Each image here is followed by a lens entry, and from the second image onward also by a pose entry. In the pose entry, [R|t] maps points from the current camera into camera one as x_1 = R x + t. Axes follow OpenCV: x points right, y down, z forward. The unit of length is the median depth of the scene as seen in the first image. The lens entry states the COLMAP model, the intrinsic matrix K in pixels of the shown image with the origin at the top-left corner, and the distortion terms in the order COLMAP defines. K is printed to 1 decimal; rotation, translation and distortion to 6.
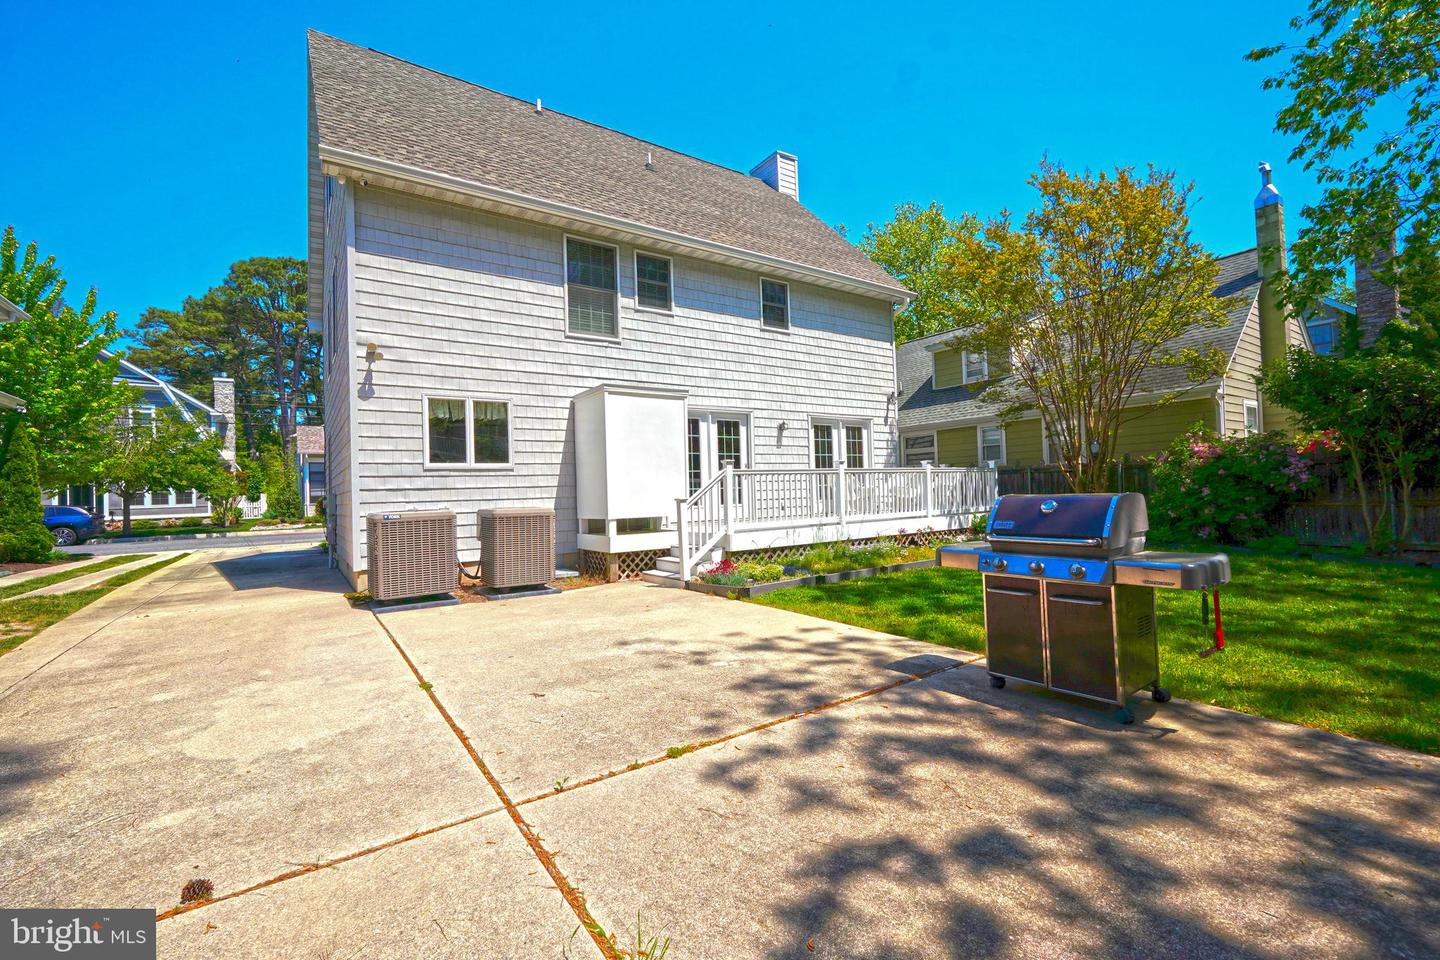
lens RADIAL K [[608.0, 0, 718.4], [0, 608.0, 479.3], [0, 0, 1]] dist [-0.005997, 0.001681]
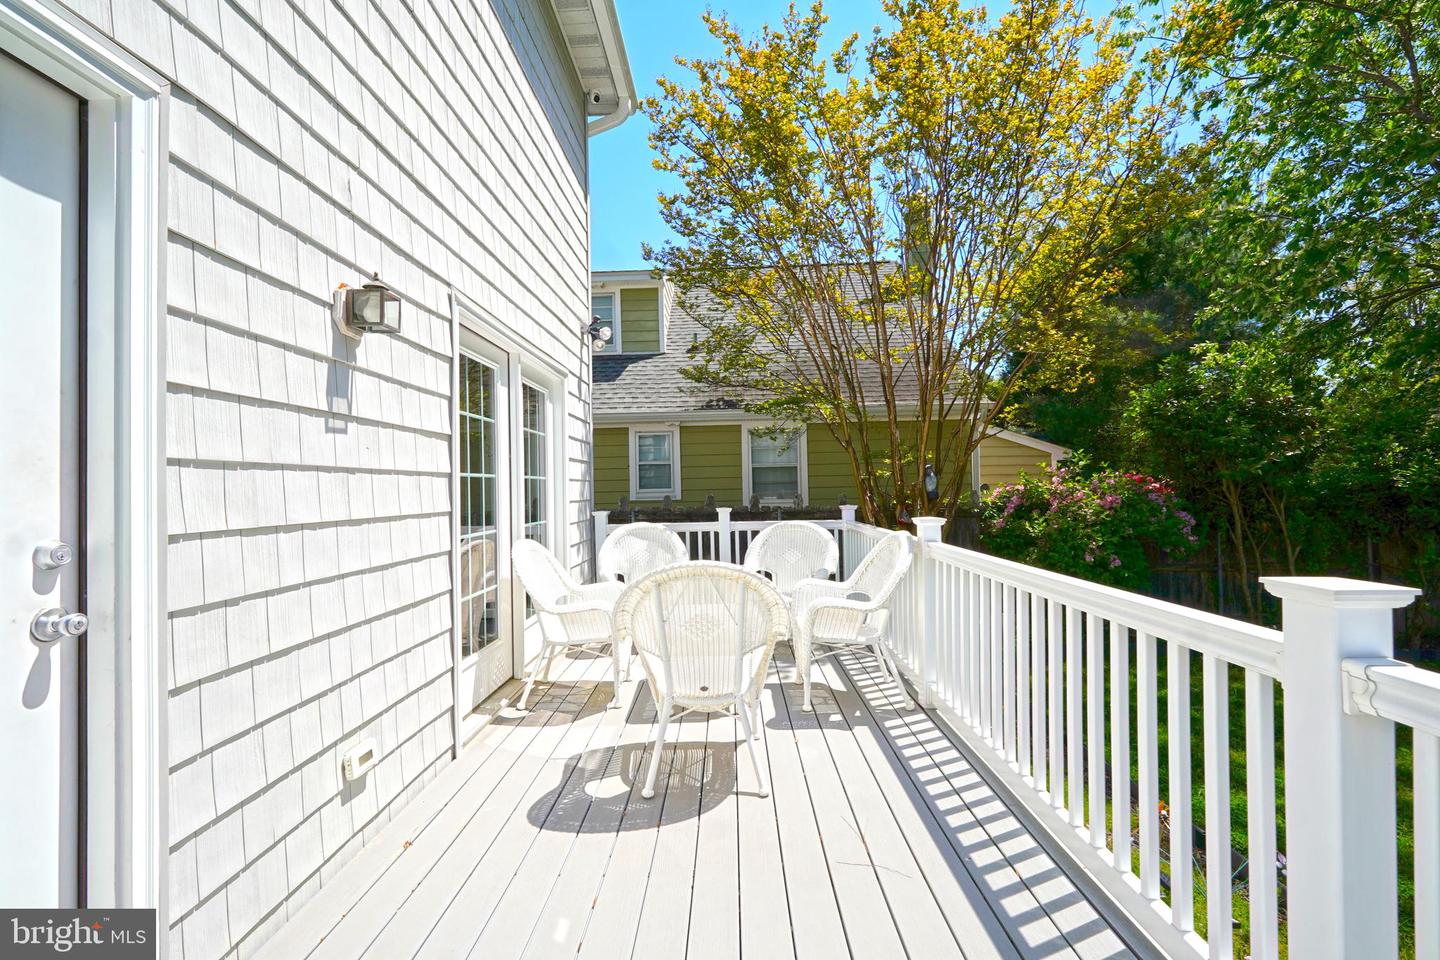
lens RADIAL K [[608.0, 0, 719.9], [0, 608.0, 483.2], [0, 0, 1]] dist [-0.005997, 0.001681]
pose [[0.585375, 0.033175, 0.810083, 0.028232], [-0.028107, 0.999392, -0.020618, -0.038120], [-0.810275, -0.010700, 0.585952, 0.847220]]
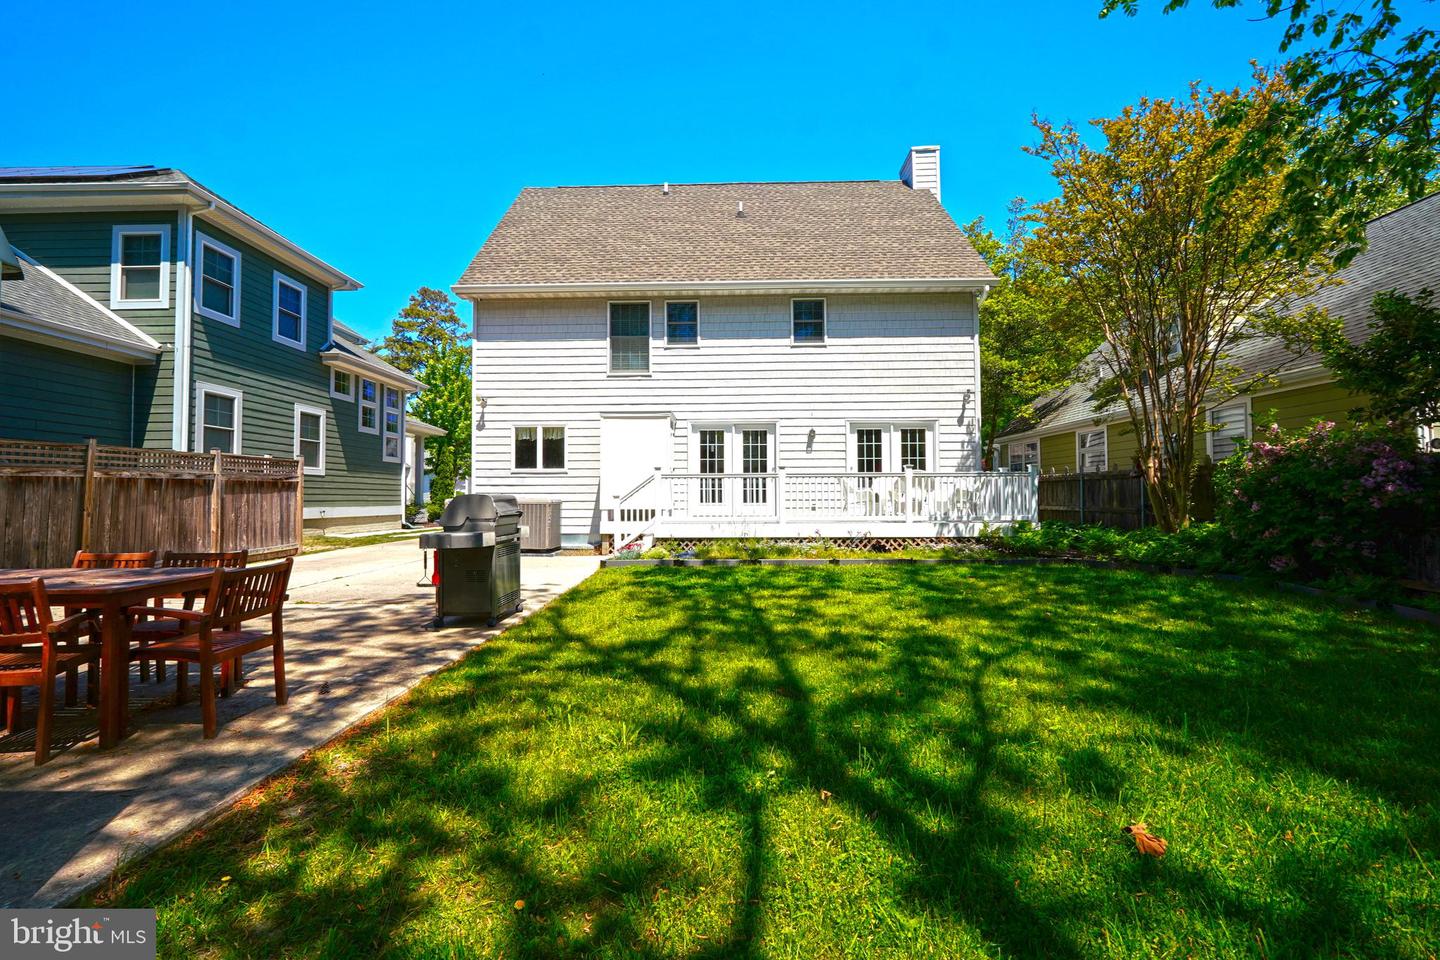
lens RADIAL K [[608.0, 0, 708.9], [0, 608.0, 480.0], [0, 0, 1]] dist [-0.005997, 0.001681]
pose [[0.807698, 0.010890, -0.589496, 0.615755], [-0.010368, 0.999937, 0.004266, -0.006382], [0.589506, 0.002666, 0.807760, 0.019826]]
